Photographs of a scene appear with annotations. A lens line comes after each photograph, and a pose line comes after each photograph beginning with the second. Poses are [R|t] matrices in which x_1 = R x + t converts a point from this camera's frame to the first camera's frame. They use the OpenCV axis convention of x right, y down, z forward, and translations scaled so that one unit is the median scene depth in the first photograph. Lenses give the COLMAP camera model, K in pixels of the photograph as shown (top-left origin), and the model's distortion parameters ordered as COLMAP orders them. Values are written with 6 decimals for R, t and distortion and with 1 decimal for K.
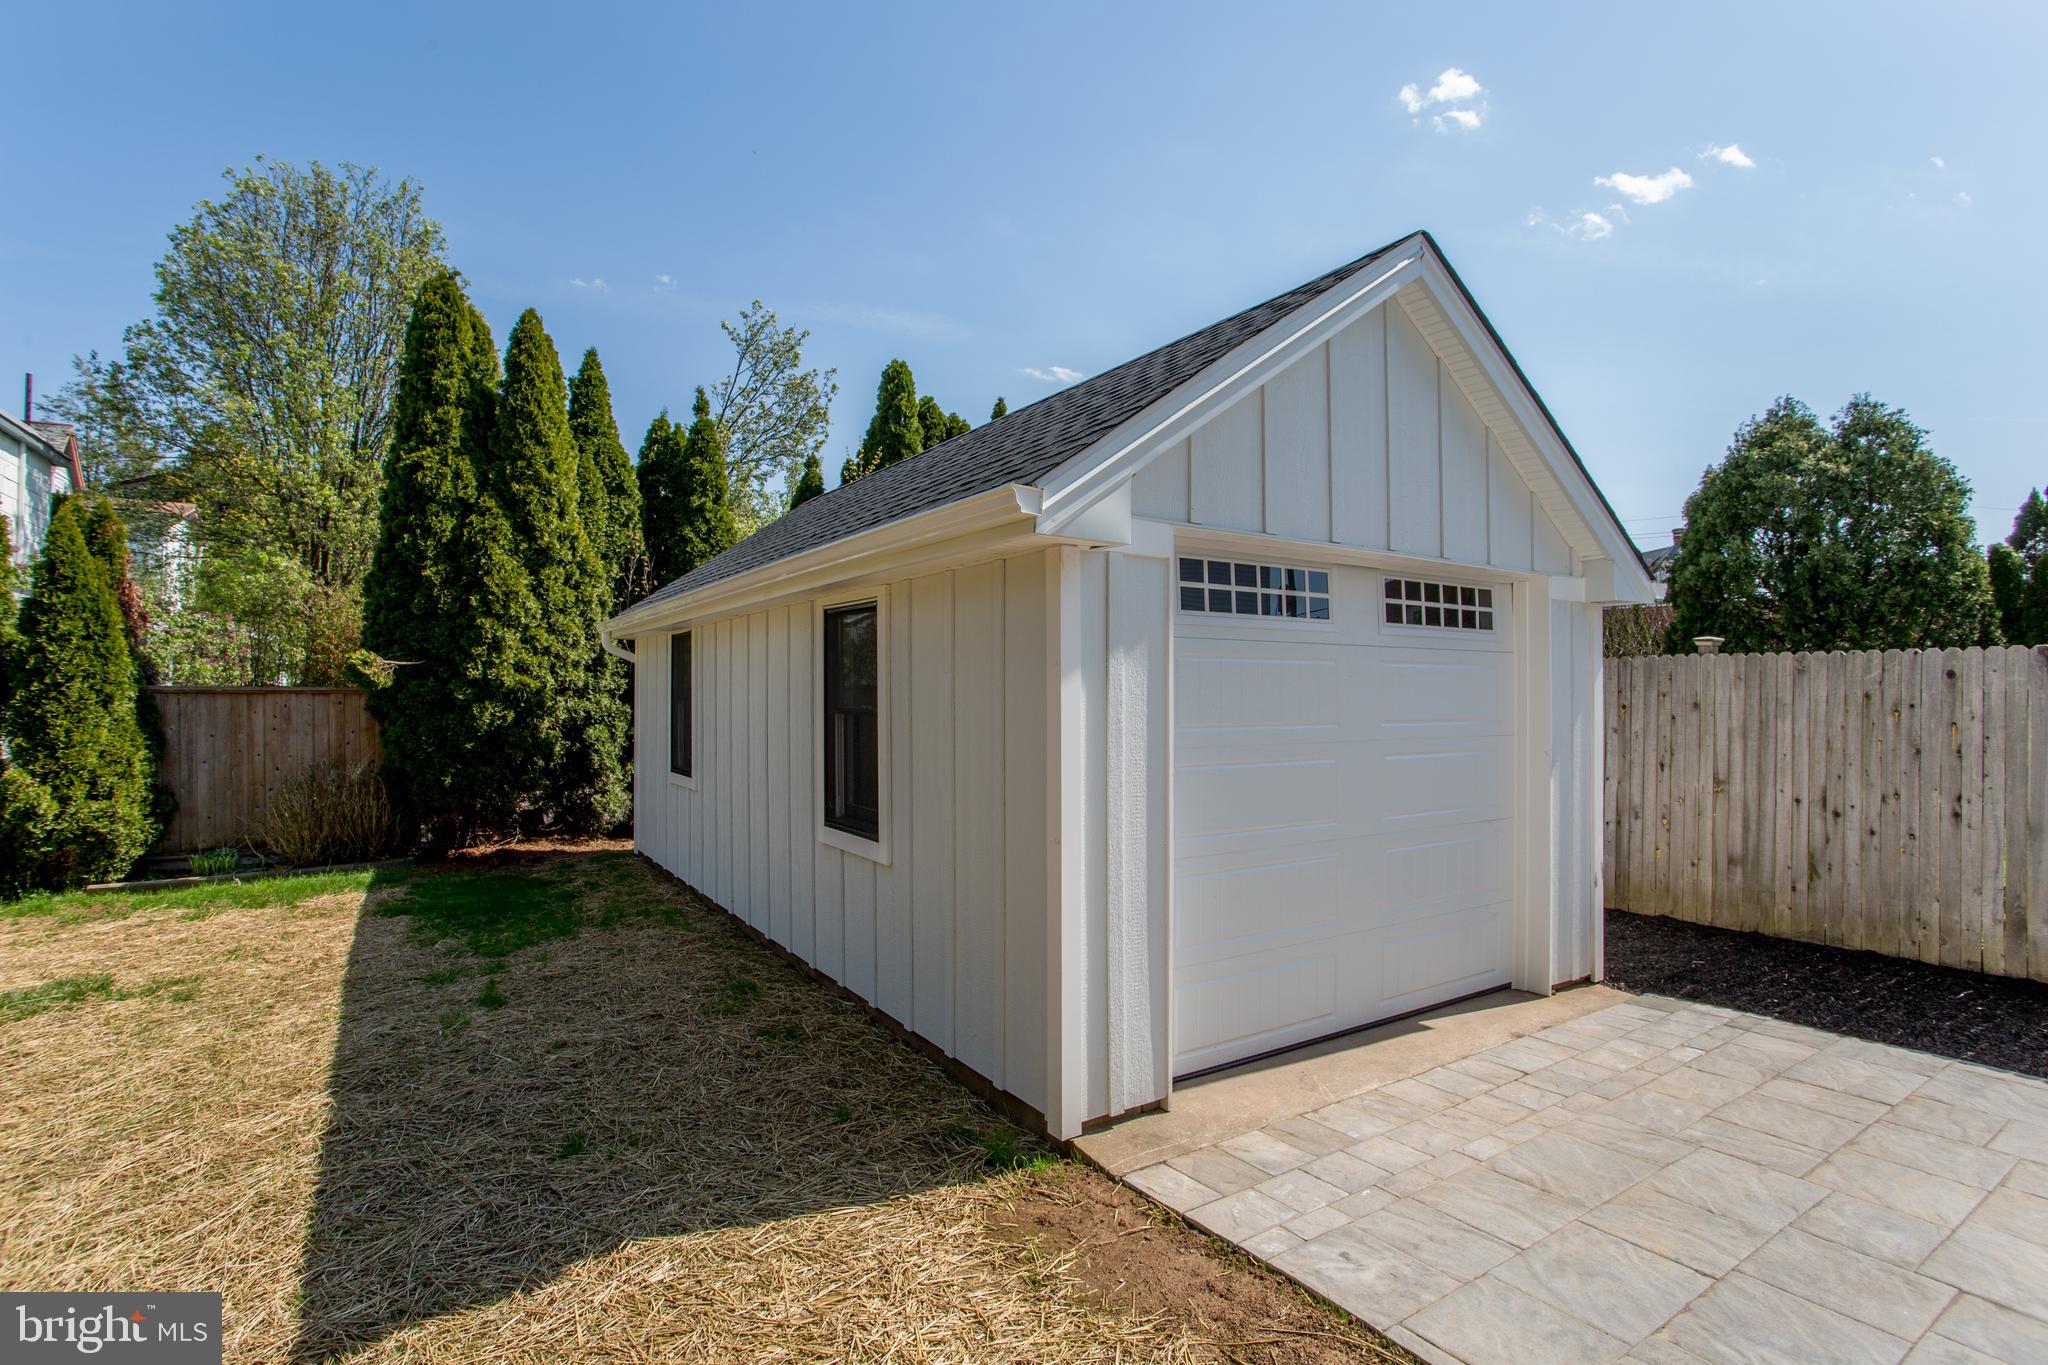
lens RADIAL K [[992.2, 0, 1015.7], [0, 992.2, 670.7], [0, 0, 1]] dist [-0.080888, 0.036558]
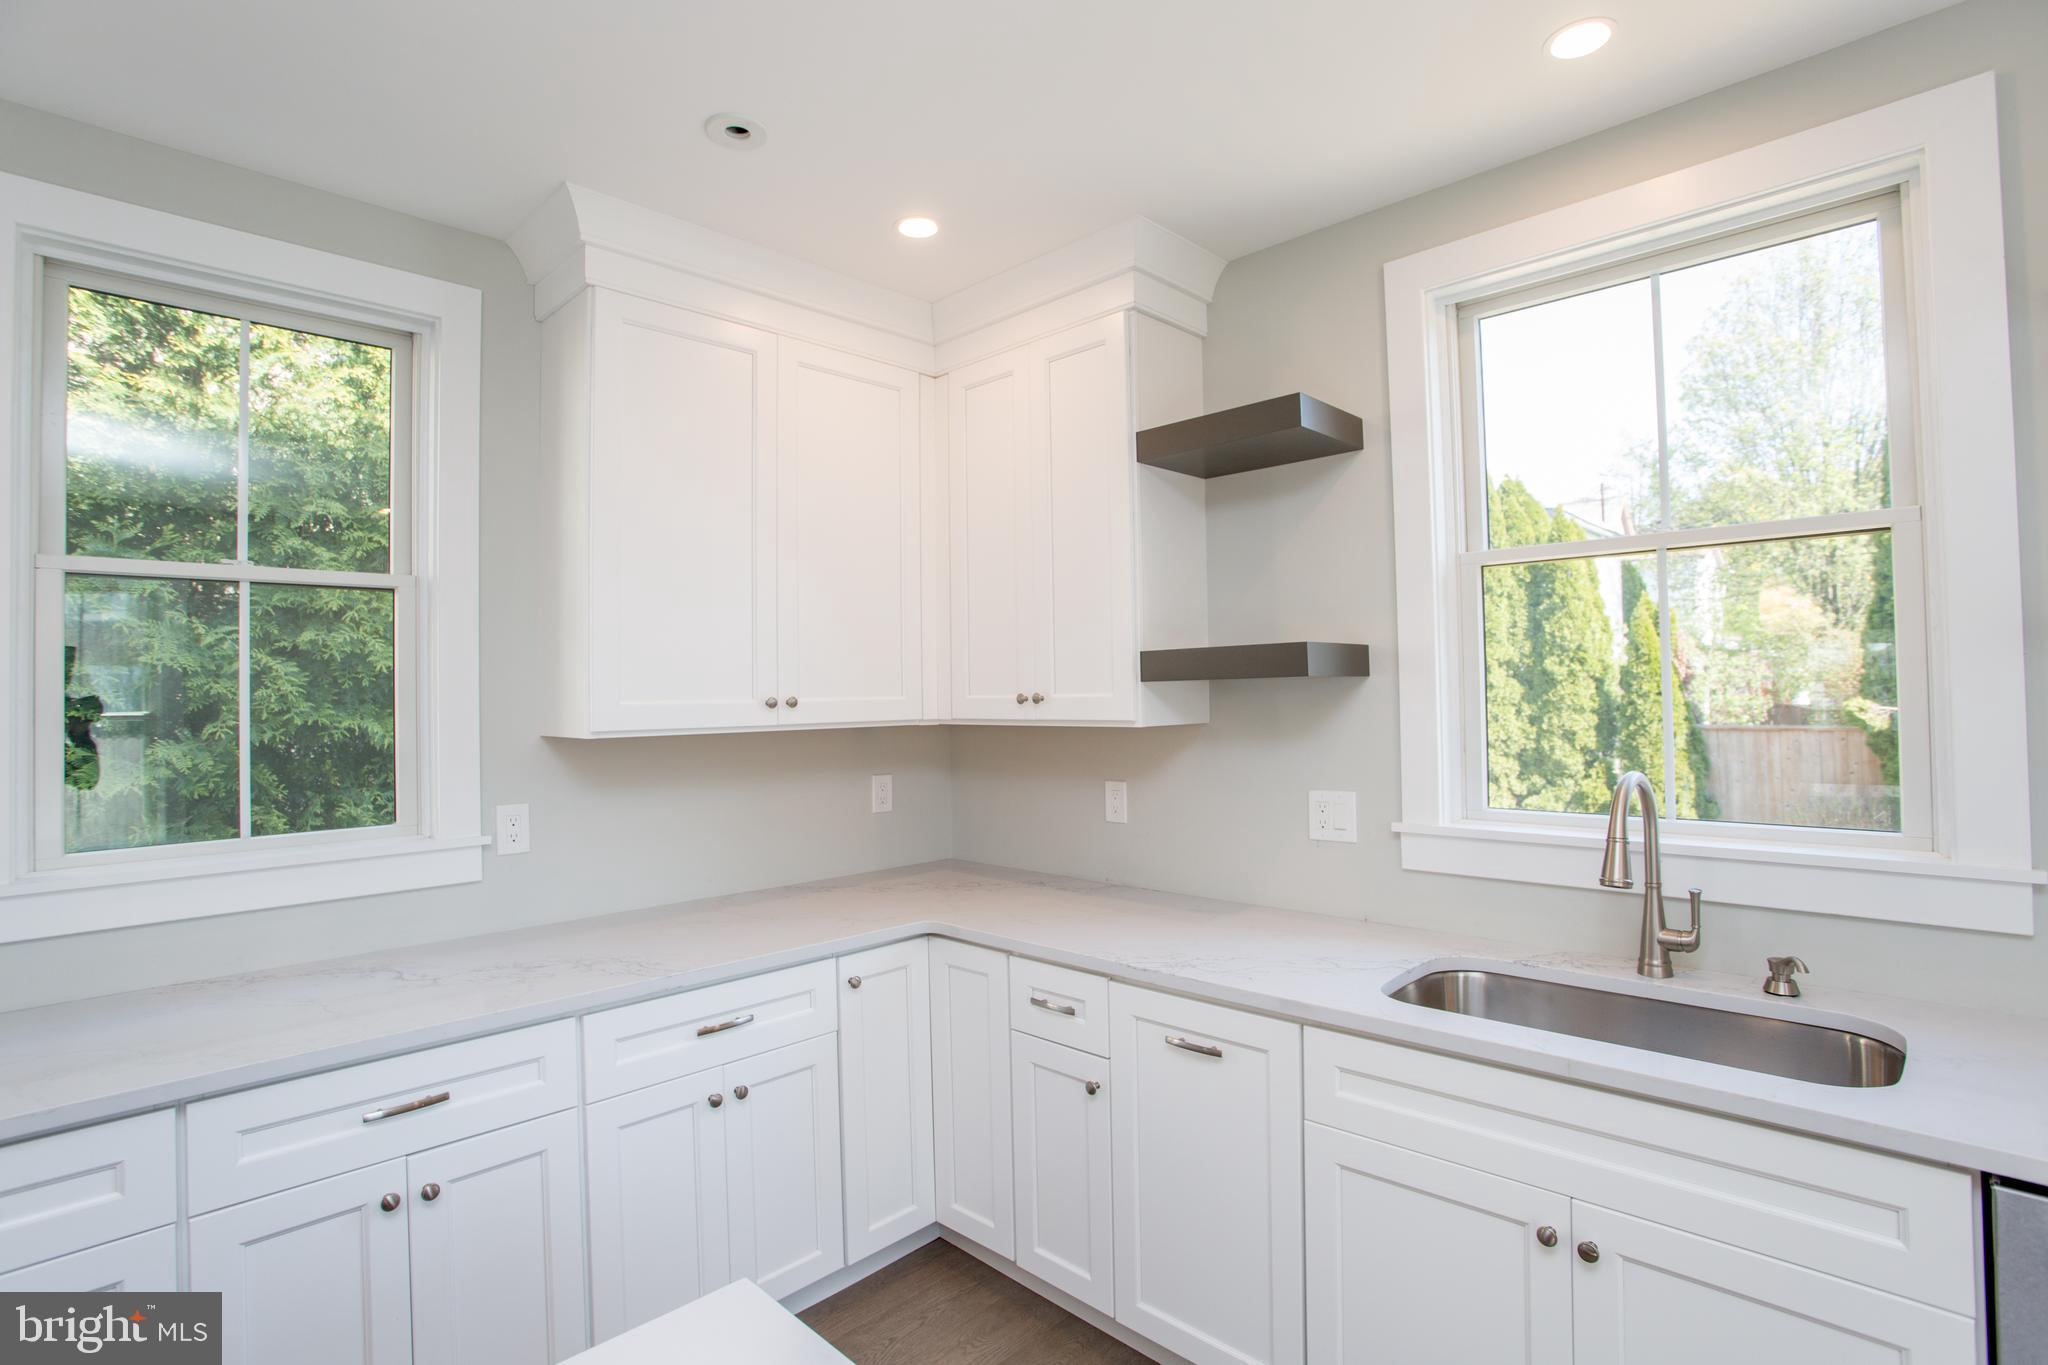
lens RADIAL K [[992.2, 0, 1015.7], [0, 992.2, 670.7], [0, 0, 1]] dist [-0.080888, 0.036558]
pose [[0.218010, -0.031670, -0.975433, 0.244598], [0.038446, 0.998976, -0.023842, -0.065937], [0.975189, -0.032303, 0.219004, -0.277355]]
